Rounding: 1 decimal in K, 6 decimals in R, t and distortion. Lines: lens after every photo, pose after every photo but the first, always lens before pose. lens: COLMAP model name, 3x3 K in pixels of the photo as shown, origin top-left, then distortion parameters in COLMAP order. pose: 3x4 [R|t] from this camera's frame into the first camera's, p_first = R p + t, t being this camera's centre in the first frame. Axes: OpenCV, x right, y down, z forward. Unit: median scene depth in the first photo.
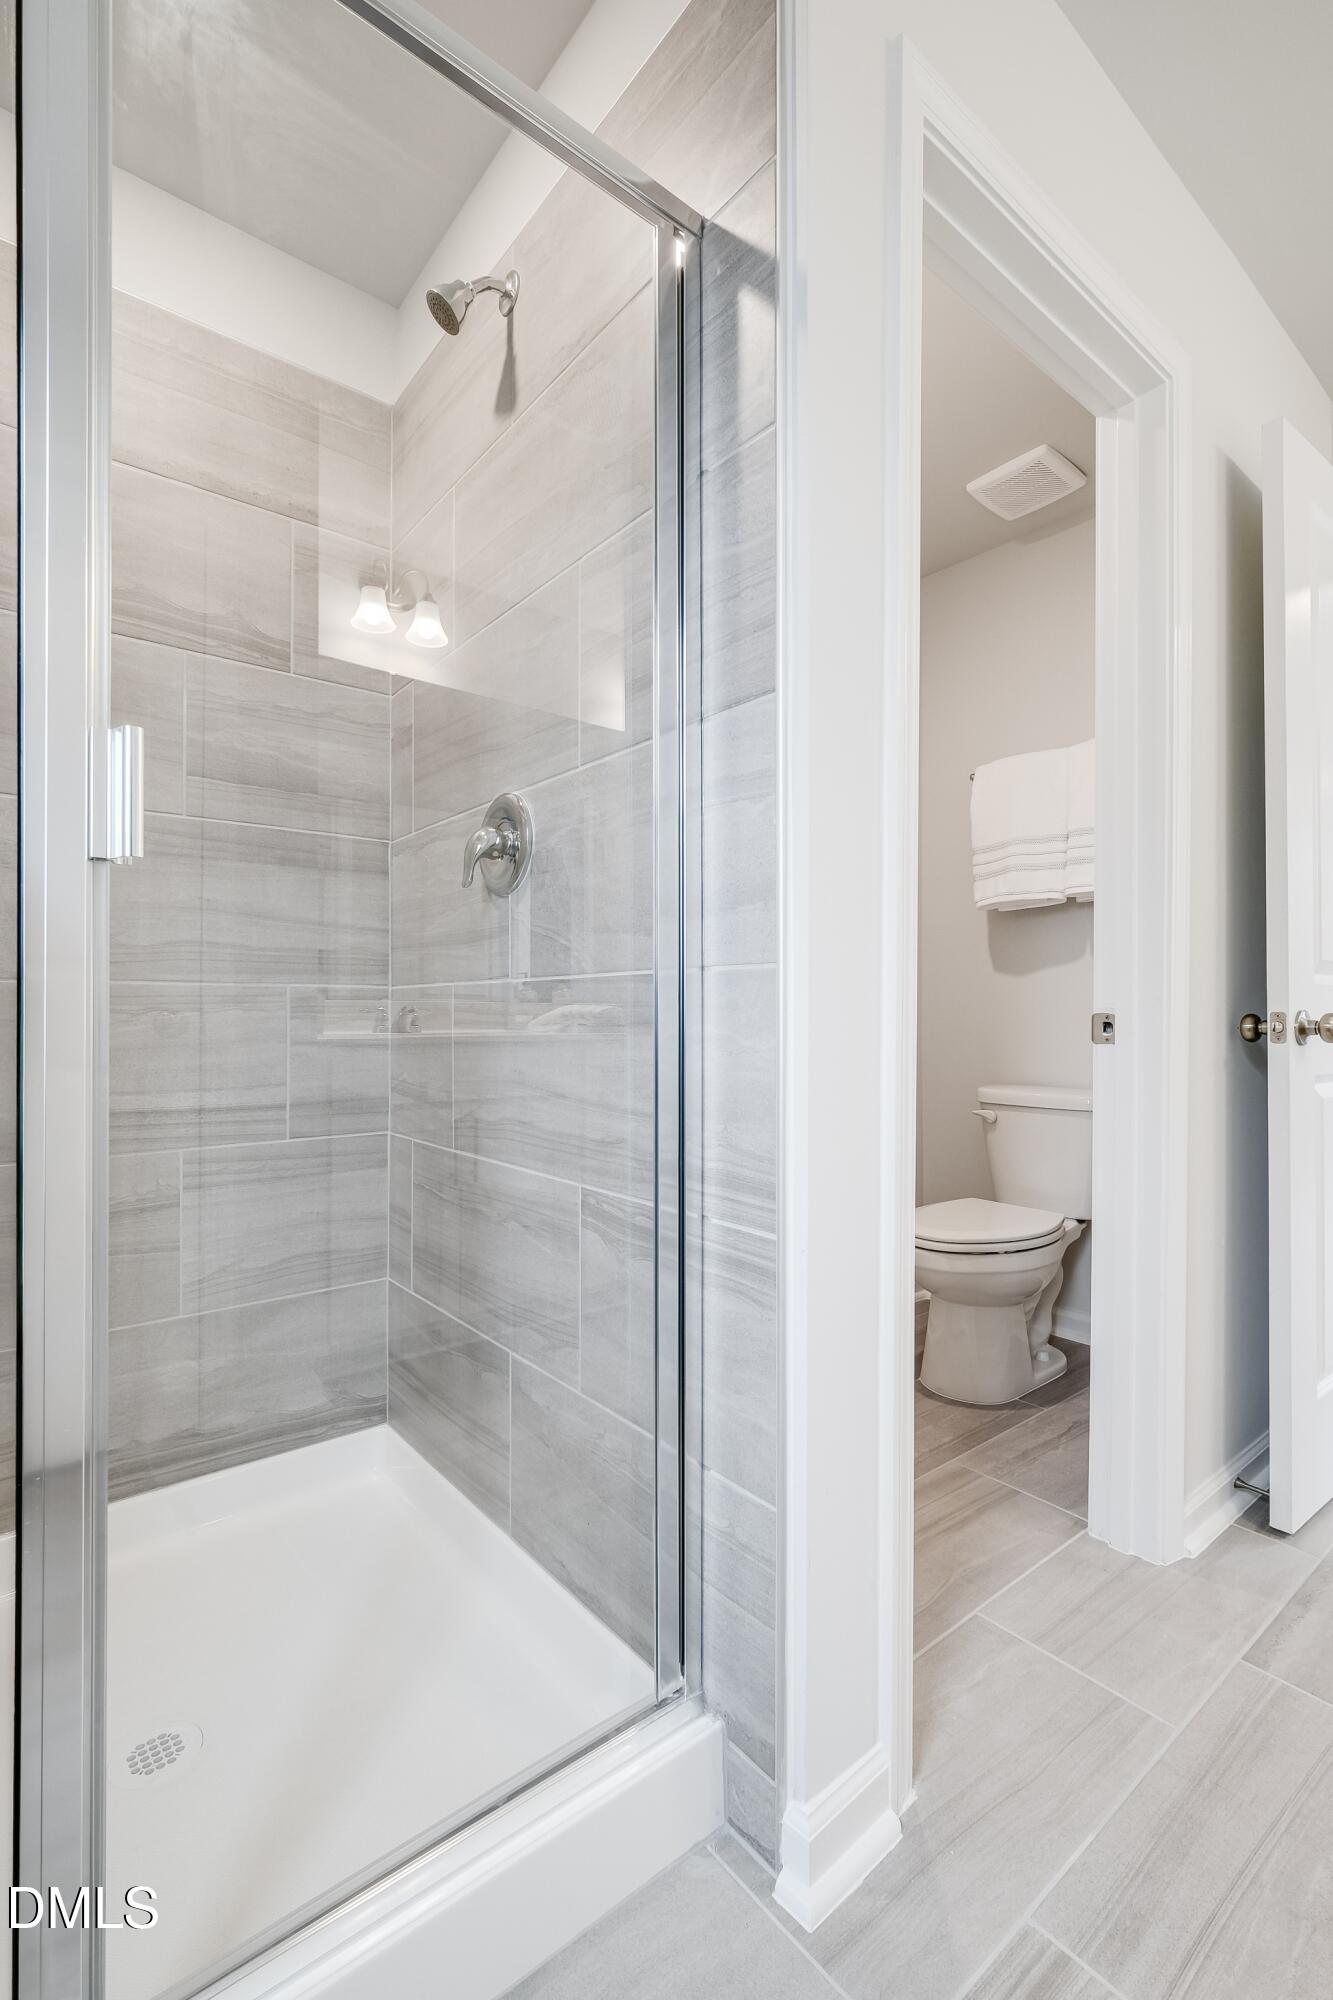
lens RADIAL K [[883.3, 0, 669.2], [0, 883.3, 1026.0], [0, 0, 1]] dist [-0.003766, -0.000743]
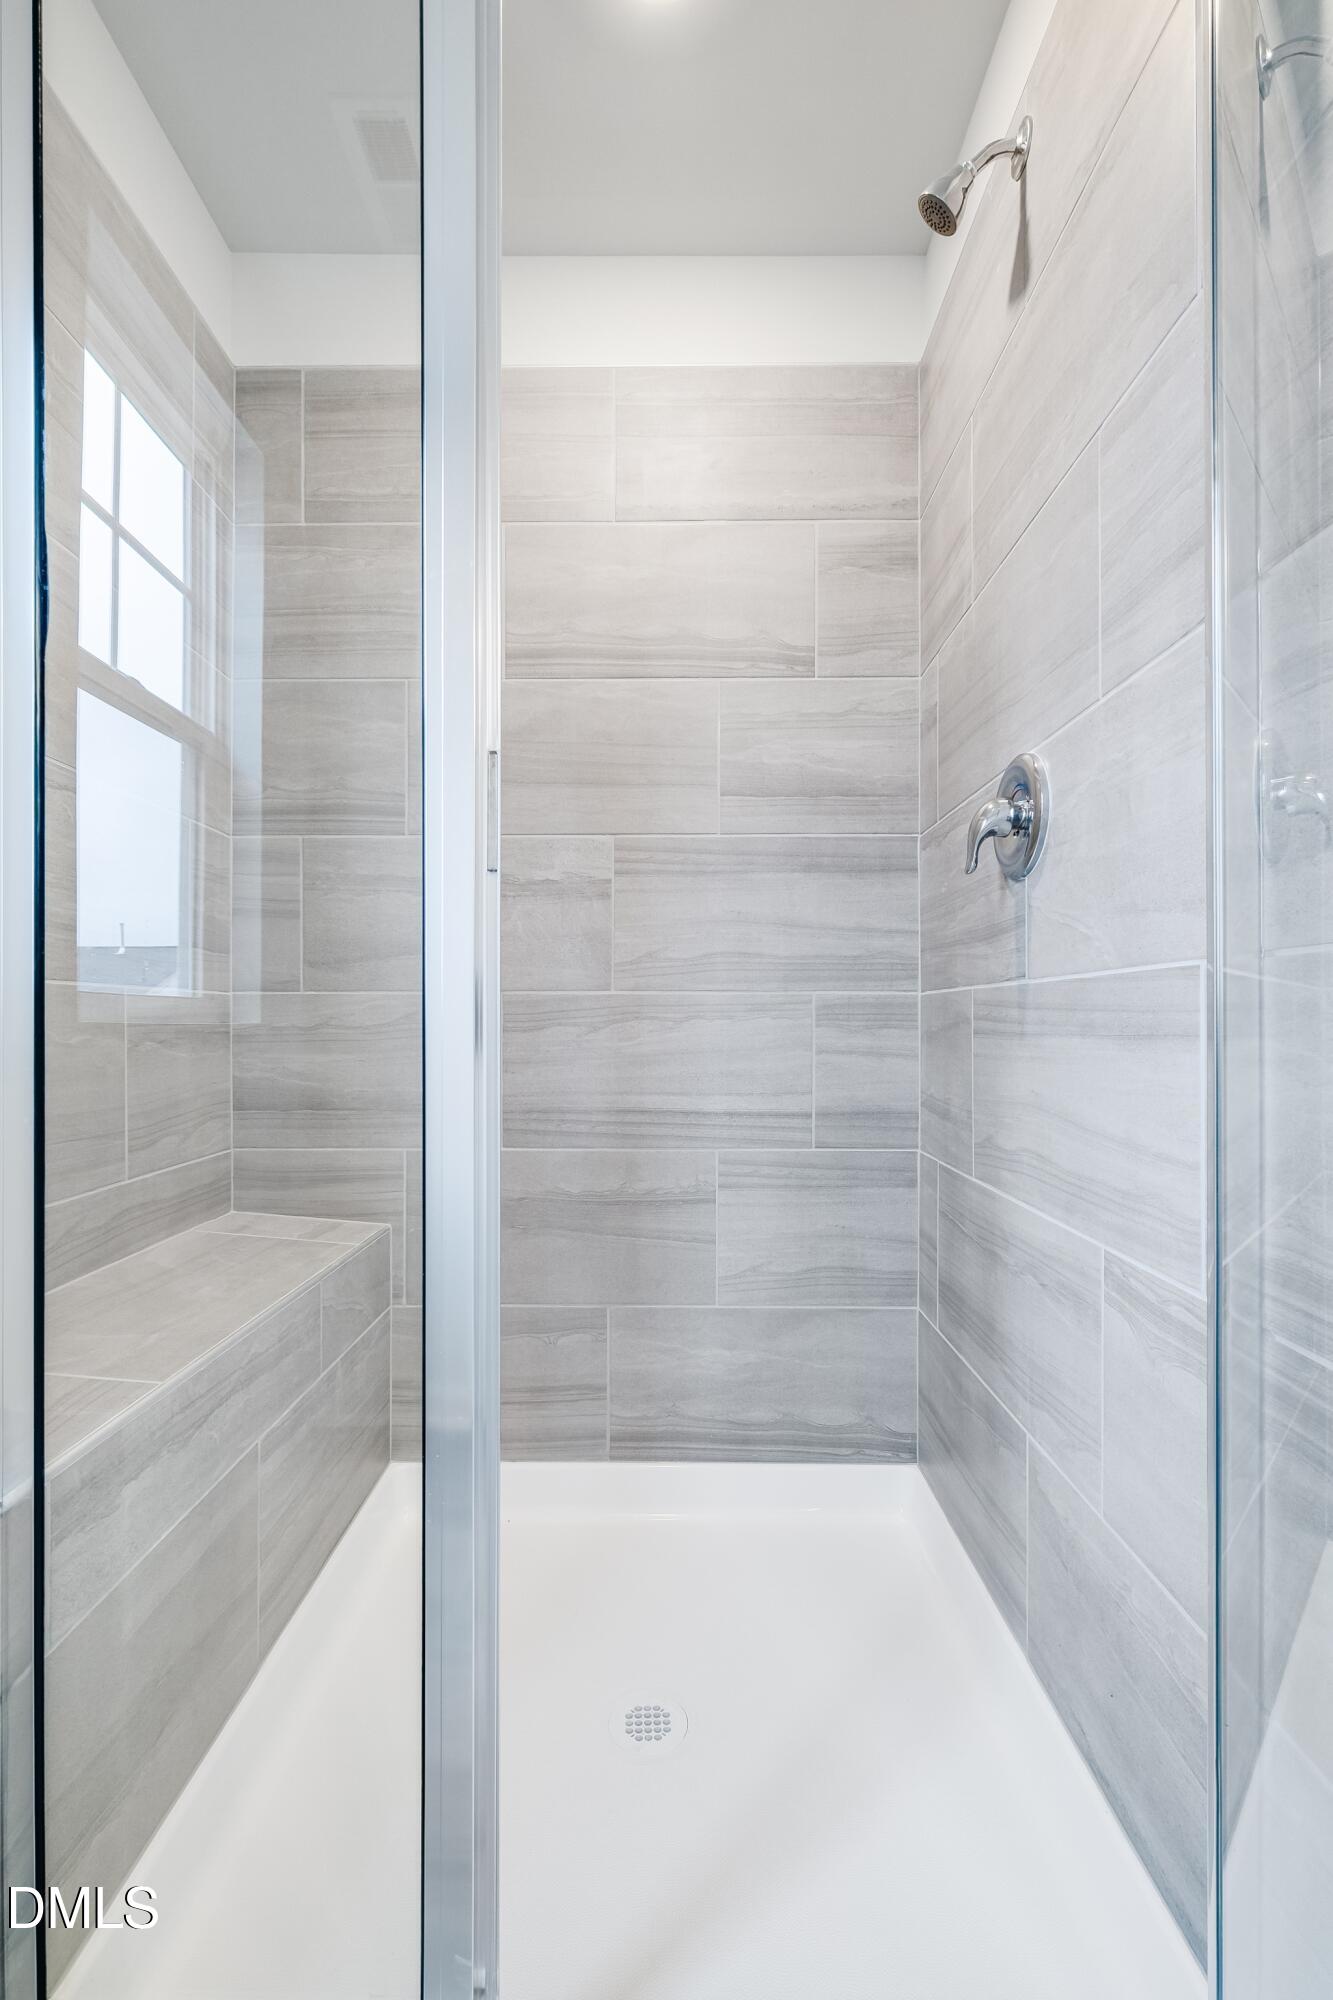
lens RADIAL K [[883.3, 0, 669.2], [0, 883.3, 1026.0], [0, 0, 1]] dist [-0.003766, -0.000743]
pose [[0.776027, 0.004692, -0.630682, 0.071597], [-0.010812, 0.999924, -0.005865, -0.001563], [0.630607, 0.011371, 0.776019, 0.136407]]
